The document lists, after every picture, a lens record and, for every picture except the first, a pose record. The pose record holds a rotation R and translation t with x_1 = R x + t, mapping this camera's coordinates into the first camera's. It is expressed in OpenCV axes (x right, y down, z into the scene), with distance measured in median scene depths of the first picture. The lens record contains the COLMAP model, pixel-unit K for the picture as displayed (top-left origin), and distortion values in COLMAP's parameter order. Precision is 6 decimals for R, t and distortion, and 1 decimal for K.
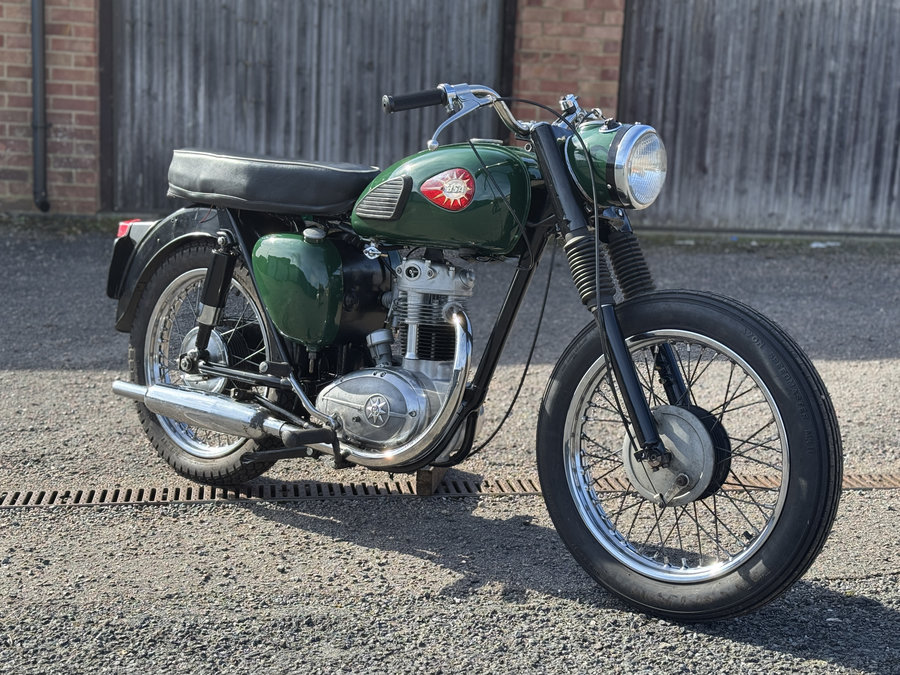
lens RADIAL K [[1360.8, 0, 448.5], [0, 1360.8, 340.0], [0, 0, 1]] dist [0.201133, -0.414049]
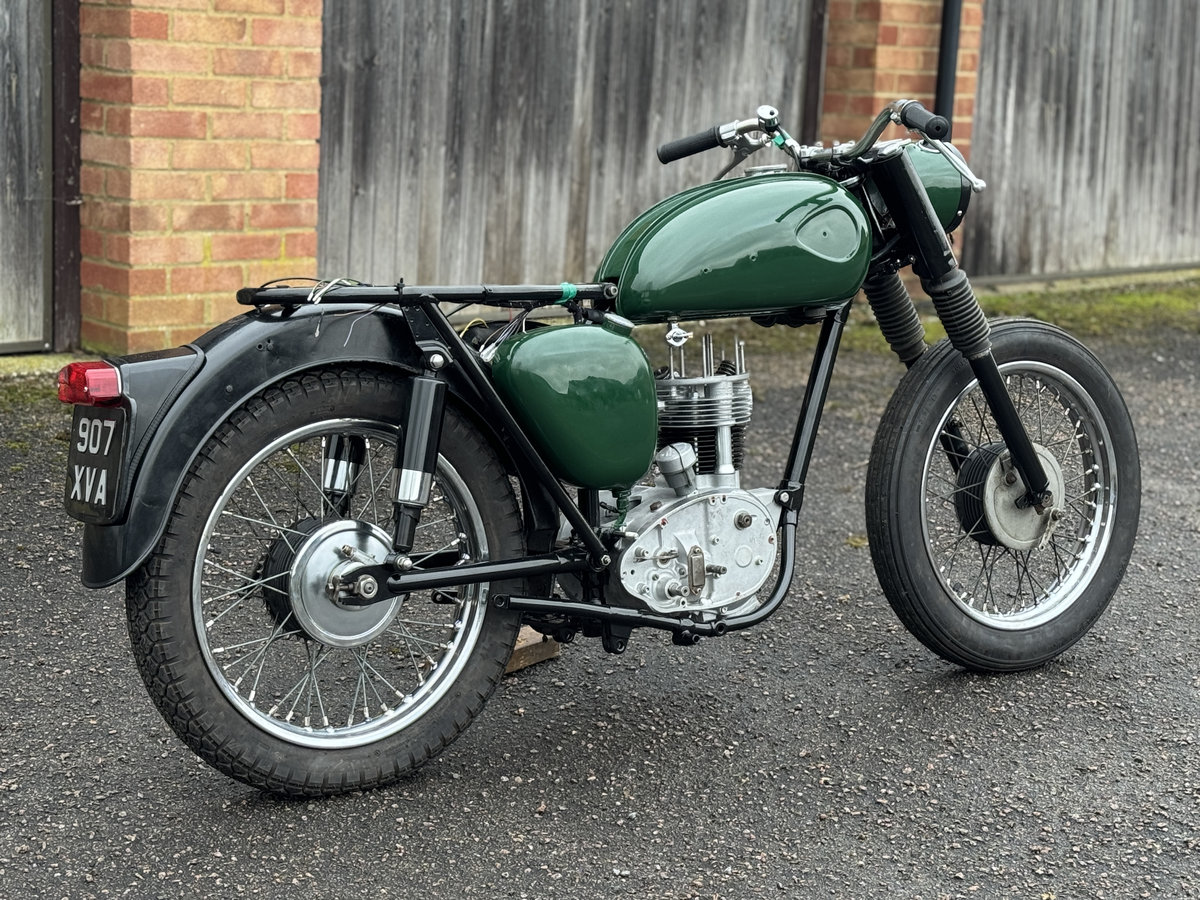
lens RADIAL K [[2267.9, 0, 599.3], [0, 2267.9, 451.8], [0, 0, 1]] dist [0.168317, -0.130184]
pose [[0.804022, -0.114567, 0.583458, -0.991314], [0.086837, 0.993366, 0.075392, -0.110222], [-0.588224, -0.009951, 0.808637, 0.222453]]
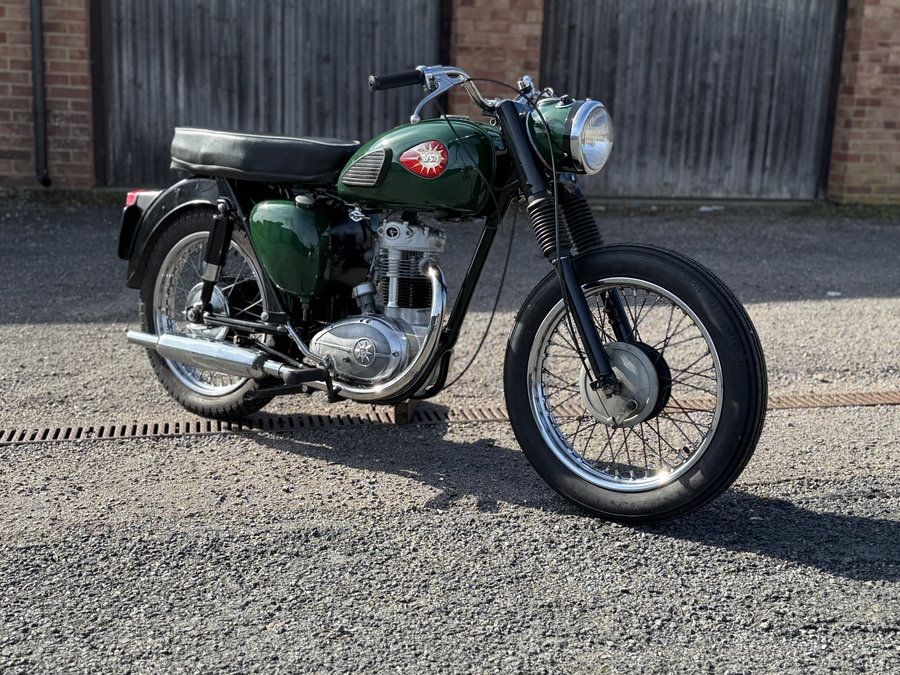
lens RADIAL K [[1136.5, 0, 450.6], [0, 1136.5, 343.4], [0, 0, 1]] dist [0.220602, -0.521091]
pose [[0.998200, -0.019263, 0.056801, -0.012847], [0.016821, 0.998926, 0.043162, 0.001336], [-0.057571, -0.042129, 0.997452, 0.009848]]
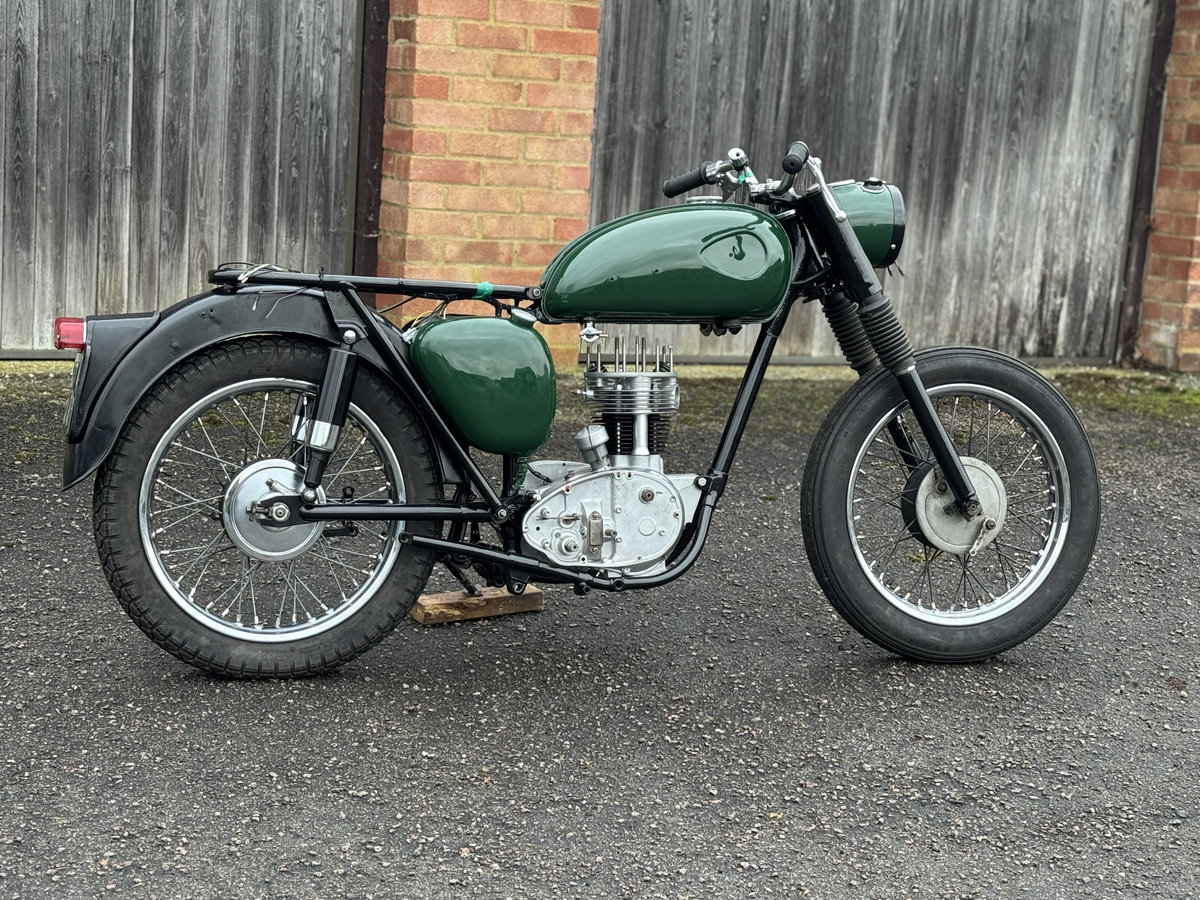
lens RADIAL K [[2269.4, 0, 596.2], [0, 2269.4, 452.7], [0, 0, 1]] dist [0.166192, -0.137969]
pose [[0.950447, -0.032358, 0.309197, -0.878731], [0.028691, 0.999454, 0.016403, -0.078432], [-0.309558, -0.006719, 0.950857, 0.068201]]
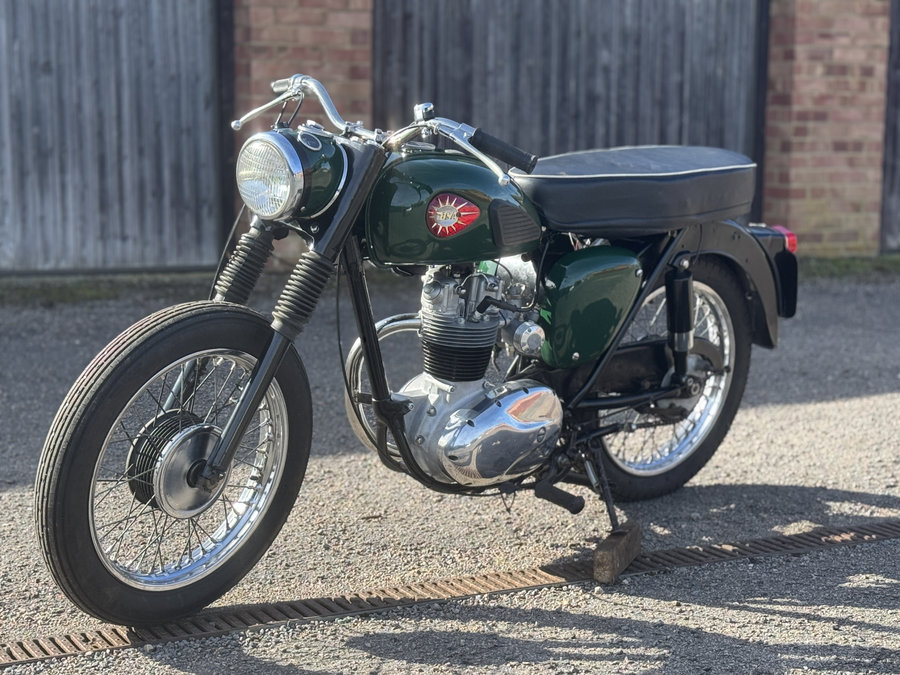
lens RADIAL K [[1843.8, 0, 450.0], [0, 1843.8, 337.5], [0, 0, 1]] dist [0.137984, 0.120669]
pose [[0.951571, -0.069691, 0.299426, -0.162452], [0.084262, 0.995793, -0.036014, 0.000743], [-0.295657, 0.059501, 0.953439, -0.017378]]
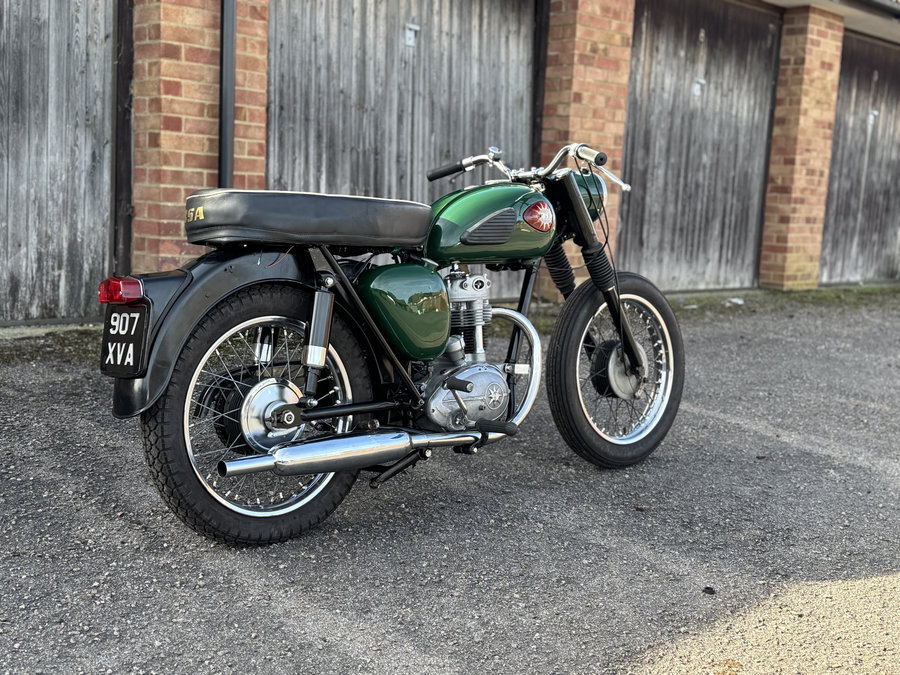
lens RADIAL K [[1148.9, 0, 450.0], [0, 1148.9, 337.5], [0, 0, 1]] dist [0.218291, -0.509938]
pose [[0.791508, -0.081517, 0.605697, -0.590352], [0.089157, 0.995864, 0.017519, -0.079493], [-0.604620, 0.040135, 0.795502, 0.323785]]
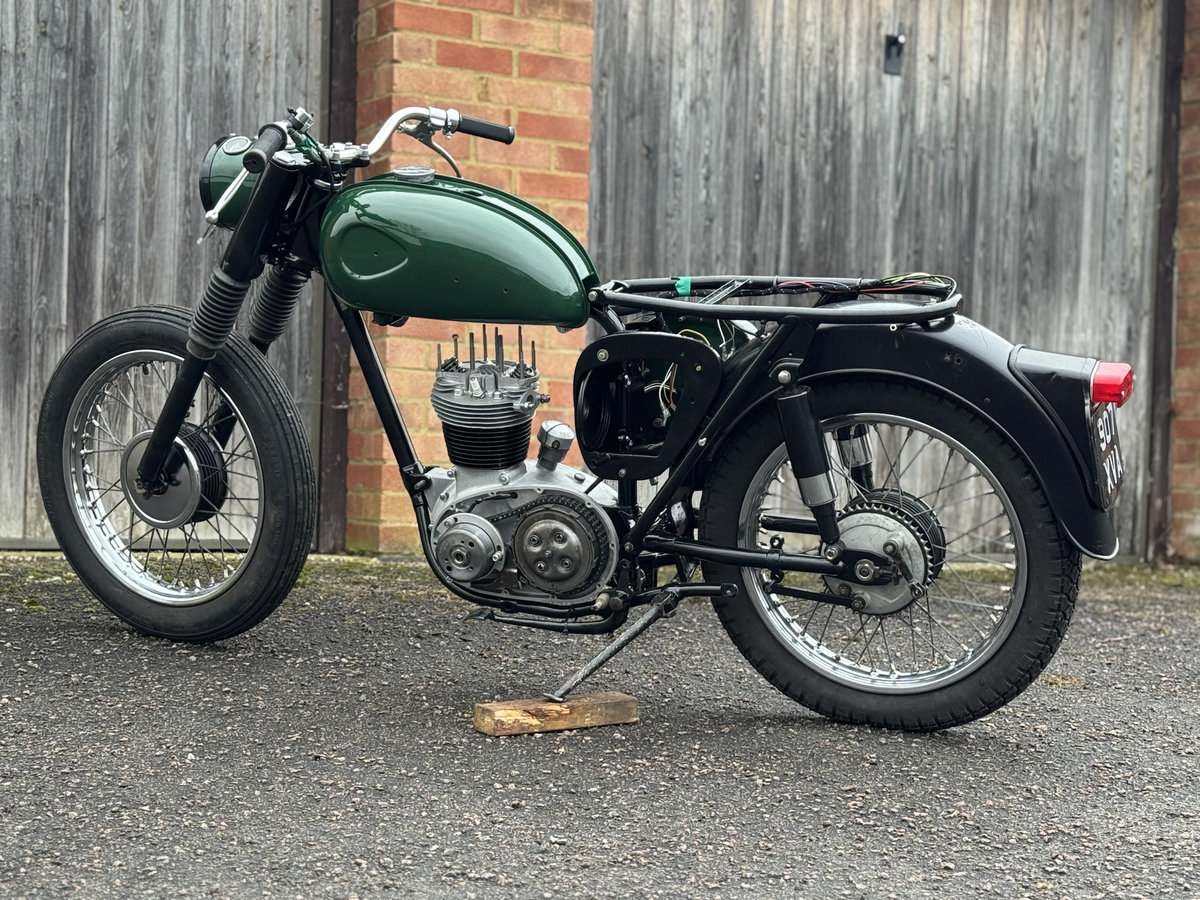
lens RADIAL K [[2269.4, 0, 596.2], [0, 2269.4, 452.7], [0, 0, 1]] dist [0.166192, -0.137969]
pose [[0.927539, -0.013339, 0.373488, -0.893434], [0.076497, 0.984980, -0.154797, -0.011180], [-0.365814, 0.172151, 0.914628, 0.197101]]
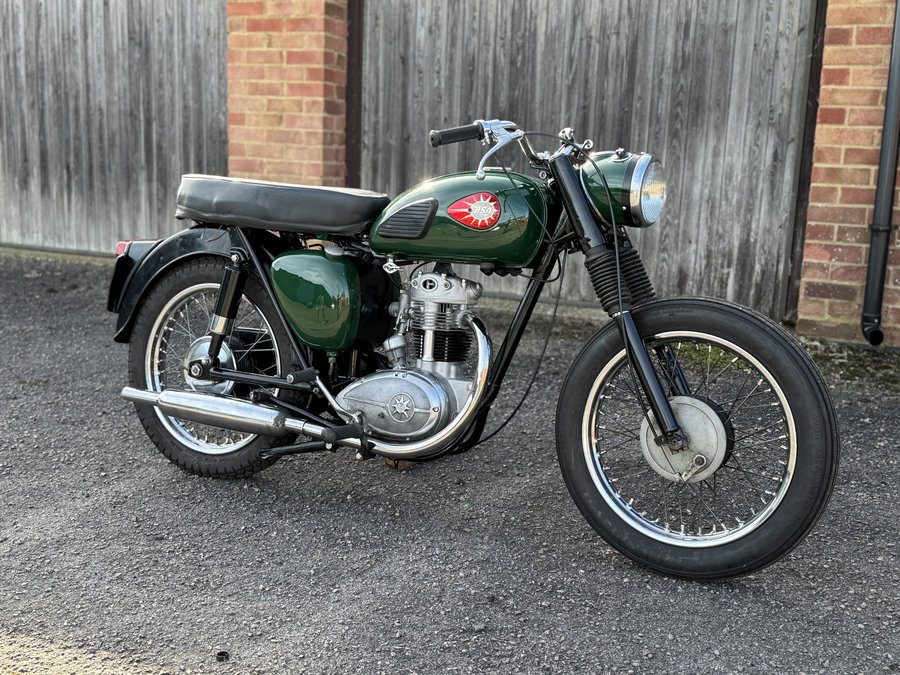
lens RADIAL K [[1098.3, 0, 444.6], [0, 1098.3, 338.0], [0, 0, 1]] dist [0.230166, -0.543418]
pose [[0.819952, 0.084444, -0.566169, -0.134445], [-0.093641, 0.995523, 0.012866, -0.078149], [0.564721, 0.042467, 0.824189, 0.357594]]
